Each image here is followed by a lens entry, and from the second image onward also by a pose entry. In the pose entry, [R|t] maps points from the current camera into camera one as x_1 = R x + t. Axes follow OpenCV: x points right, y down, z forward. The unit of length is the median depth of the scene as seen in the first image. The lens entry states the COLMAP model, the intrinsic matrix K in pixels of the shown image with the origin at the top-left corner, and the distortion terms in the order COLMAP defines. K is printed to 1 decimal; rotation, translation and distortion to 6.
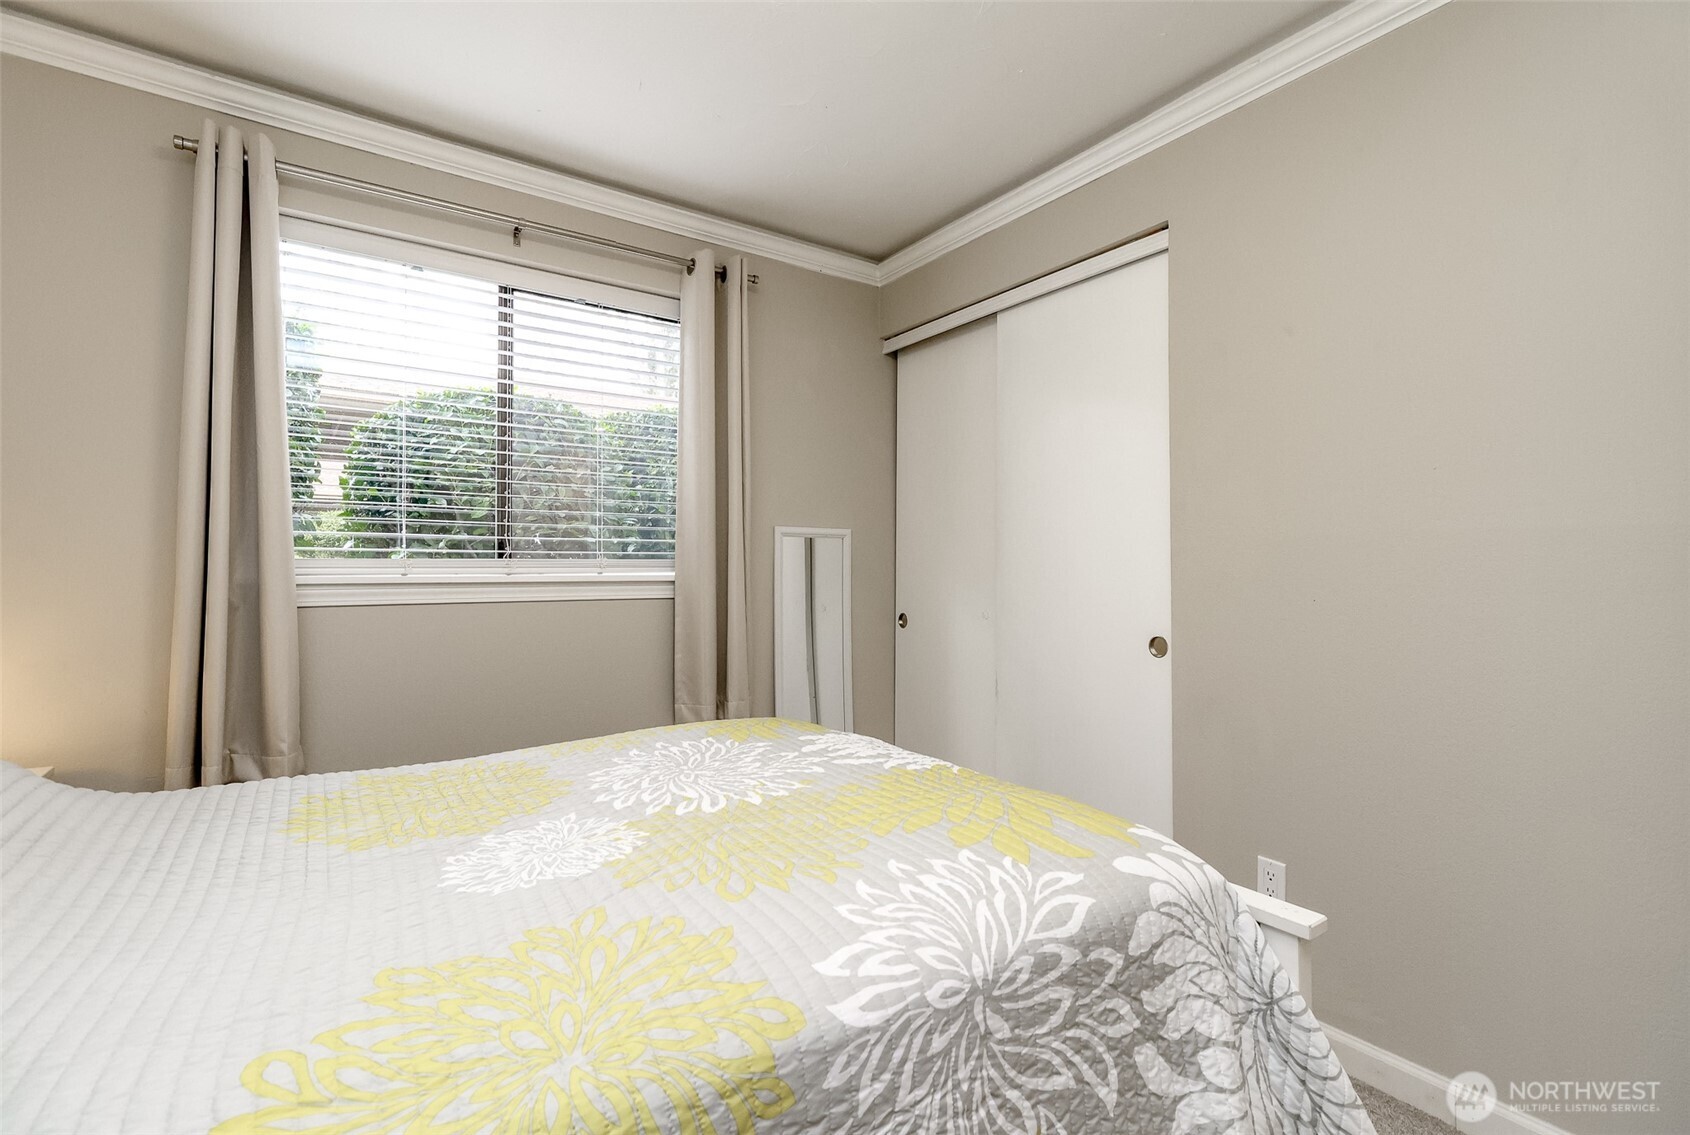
lens RADIAL K [[782.1, 0, 843.7], [0, 782.1, 564.0], [0, 0, 1]] dist [-0.002323, 0.001205]
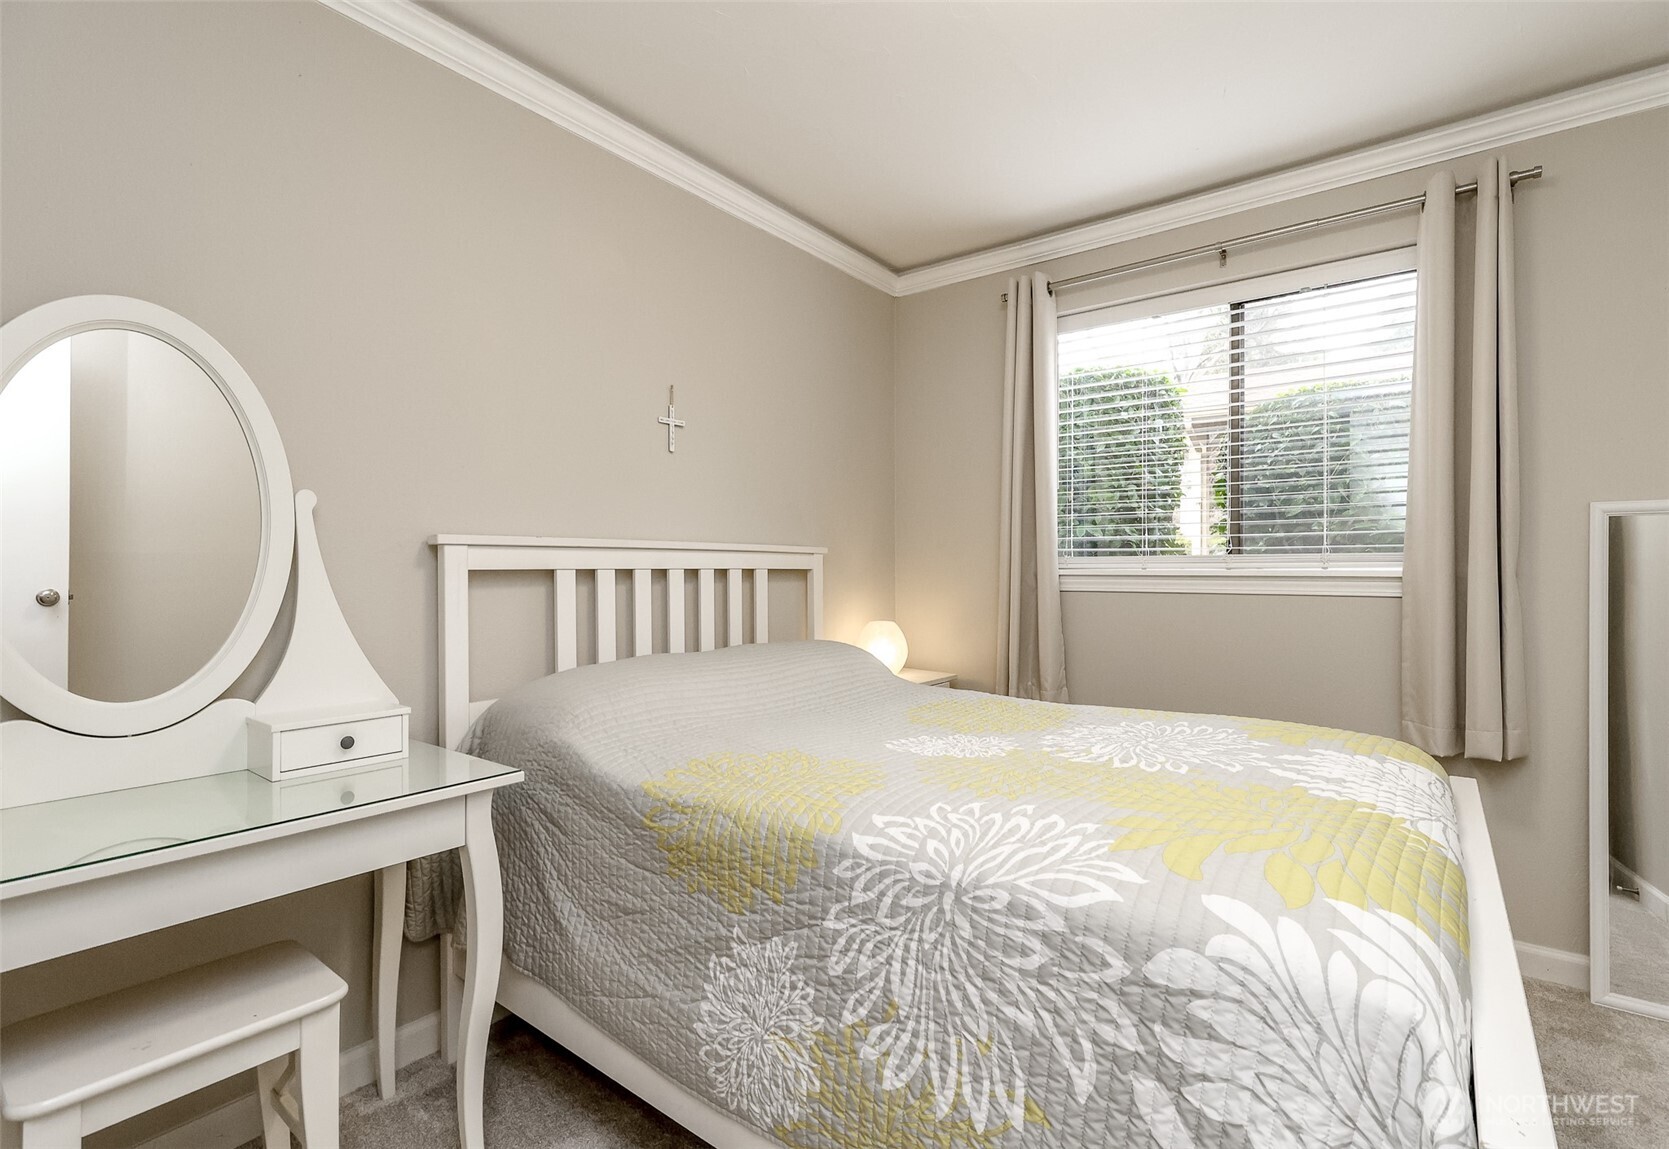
lens RADIAL K [[784.9, 0, 830.4], [0, 784.9, 572.8], [0, 0, 1]] dist [0.000386, -0.000645]
pose [[0.282015, 0.004328, -0.959400, 1.125427], [0.005254, 0.999968, 0.006055, 0.021973], [0.959396, -0.006748, 0.281983, 0.384938]]
